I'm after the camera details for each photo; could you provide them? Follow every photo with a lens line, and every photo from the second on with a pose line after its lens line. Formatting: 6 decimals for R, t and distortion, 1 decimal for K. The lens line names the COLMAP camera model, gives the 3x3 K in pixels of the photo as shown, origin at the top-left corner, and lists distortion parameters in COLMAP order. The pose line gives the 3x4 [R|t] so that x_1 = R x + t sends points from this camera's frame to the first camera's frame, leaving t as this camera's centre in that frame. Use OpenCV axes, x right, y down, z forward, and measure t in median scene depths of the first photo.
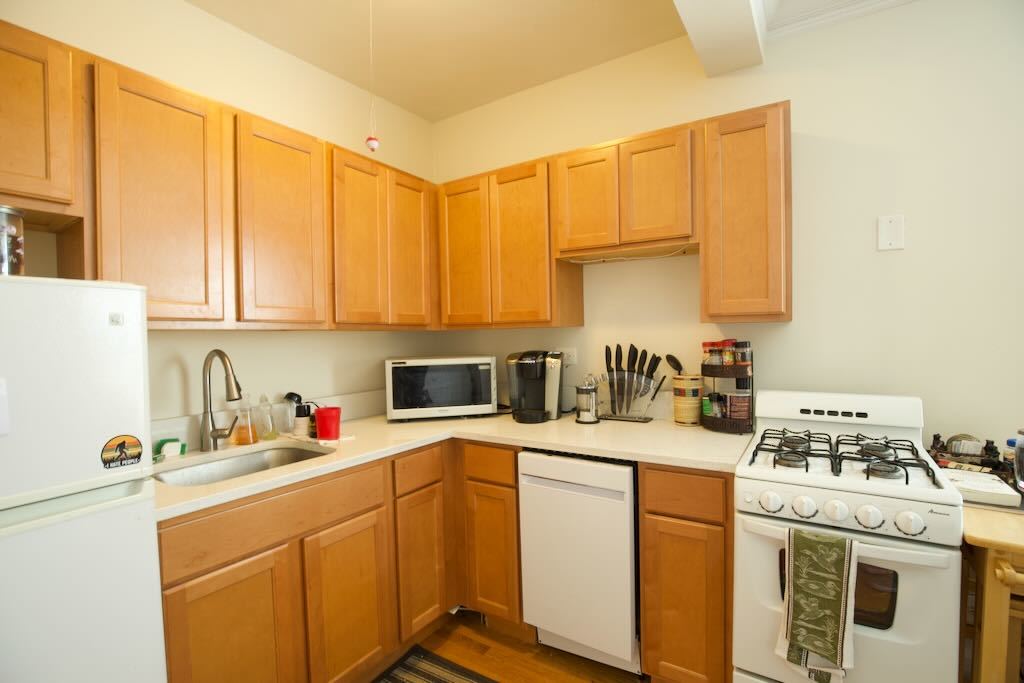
lens RADIAL K [[468.6, 0, 513.2], [0, 468.6, 346.0], [0, 0, 1]] dist [-0.037852, 0.007563]
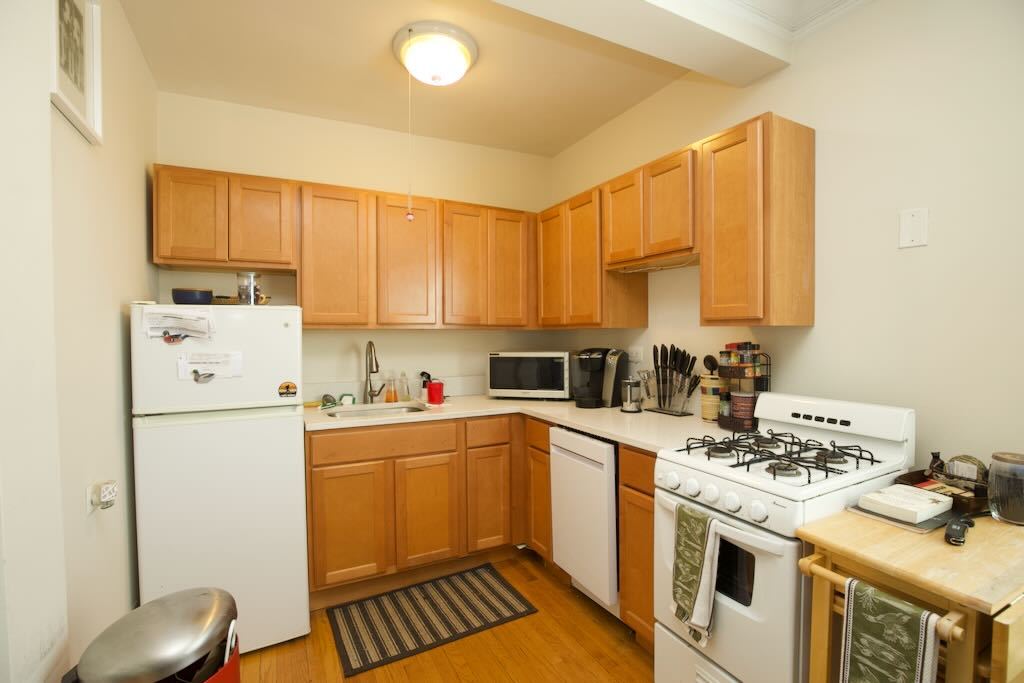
lens RADIAL K [[468.6, 0, 513.2], [0, 468.6, 346.0], [0, 0, 1]] dist [-0.037852, 0.007563]
pose [[0.870469, 0.026247, -0.491523, 0.538944], [-0.022441, 0.999655, 0.013639, -0.008021], [0.491711, -0.000842, 0.870758, -0.161173]]
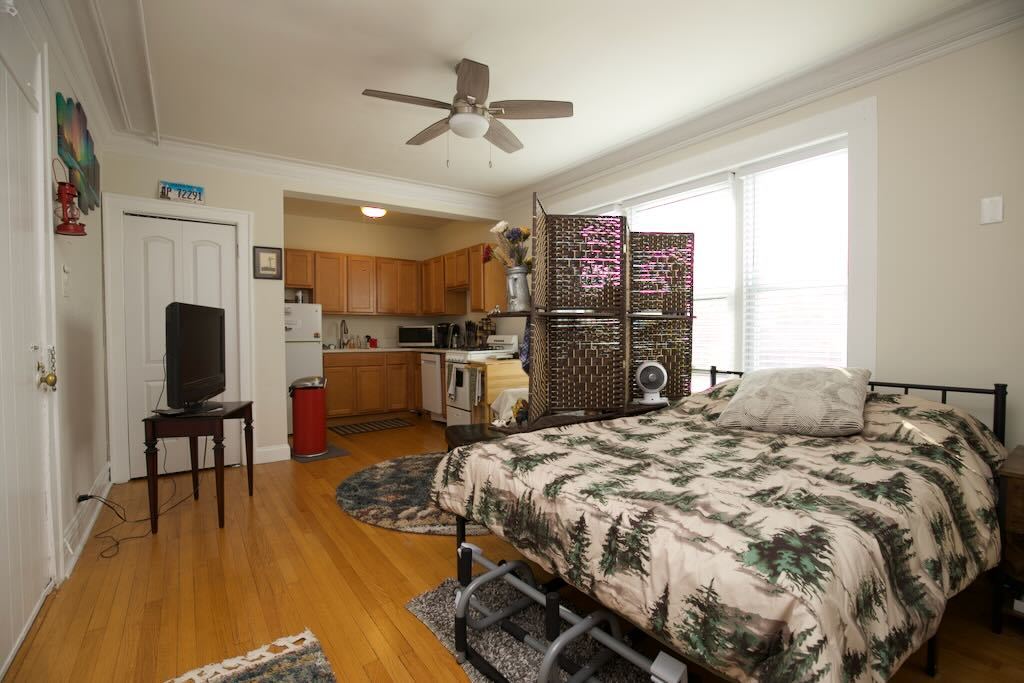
lens RADIAL K [[468.6, 0, 513.2], [0, 468.6, 346.0], [0, 0, 1]] dist [-0.037852, 0.007563]
pose [[0.929830, 0.024318, -0.367186, 1.738894], [-0.021702, 0.999701, 0.011252, 0.127530], [0.367350, -0.002493, 0.930079, -1.708781]]
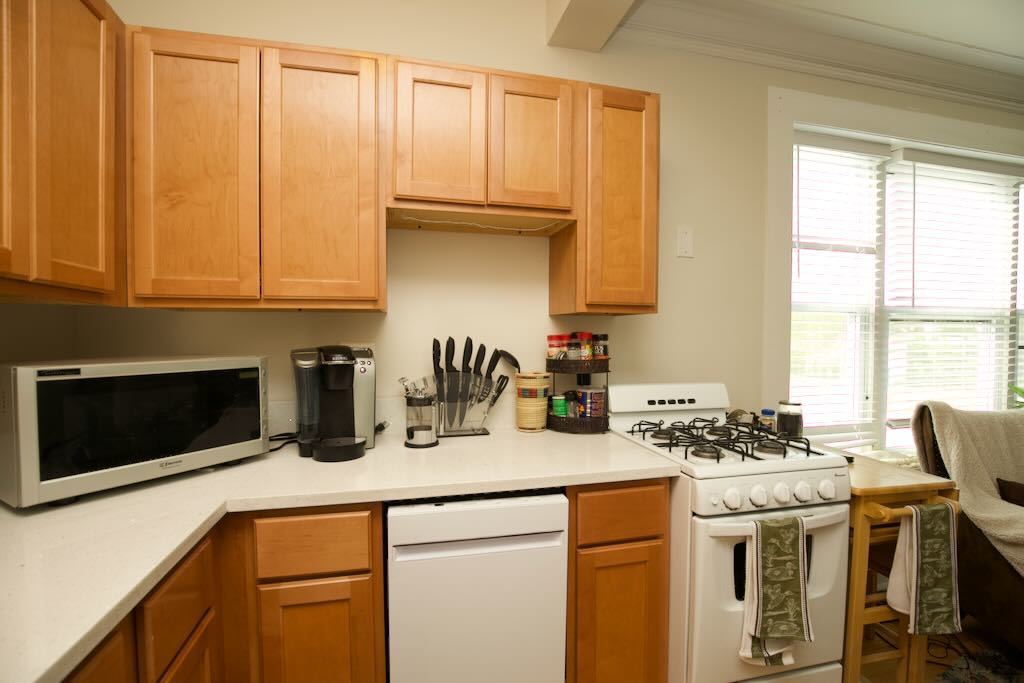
lens RADIAL K [[468.6, 0, 513.2], [0, 468.6, 346.0], [0, 0, 1]] dist [-0.037852, 0.007563]
pose [[0.686810, 0.002458, 0.726832, -0.308027], [0.004765, 0.999958, -0.007884, 0.020649], [-0.726821, 0.008878, 0.686770, 0.466514]]
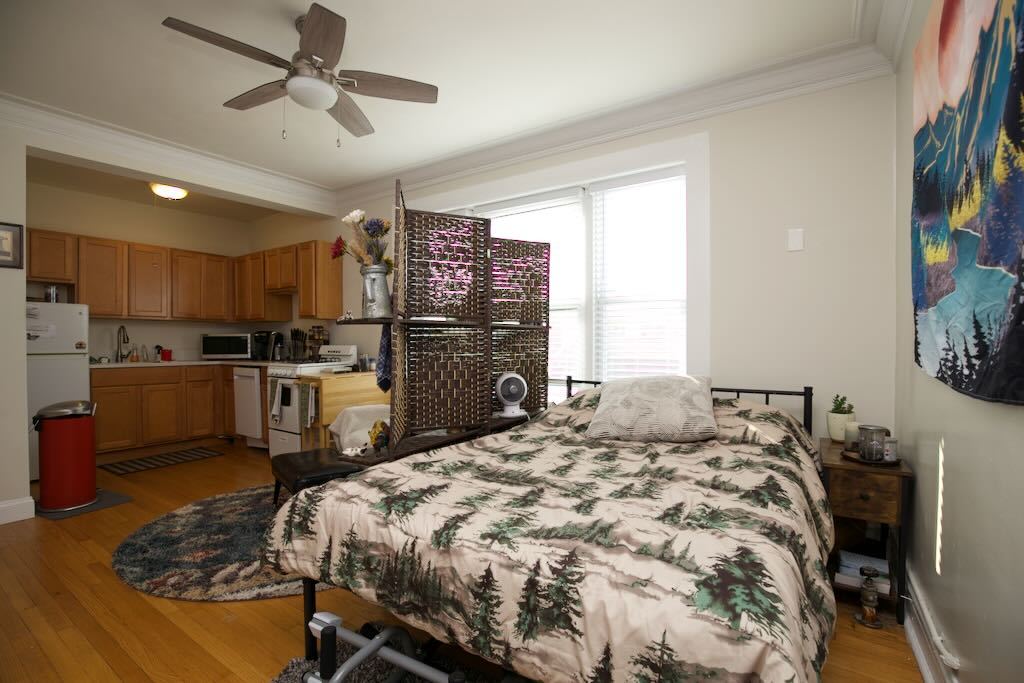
lens RADIAL K [[468.6, 0, 513.2], [0, 468.6, 346.0], [0, 0, 1]] dist [-0.037852, 0.007563]
pose [[0.999783, 0.015739, -0.013653, 1.610012], [-0.015957, 0.999745, -0.015993, 0.124339], [0.013398, 0.016207, 0.999779, -1.585689]]
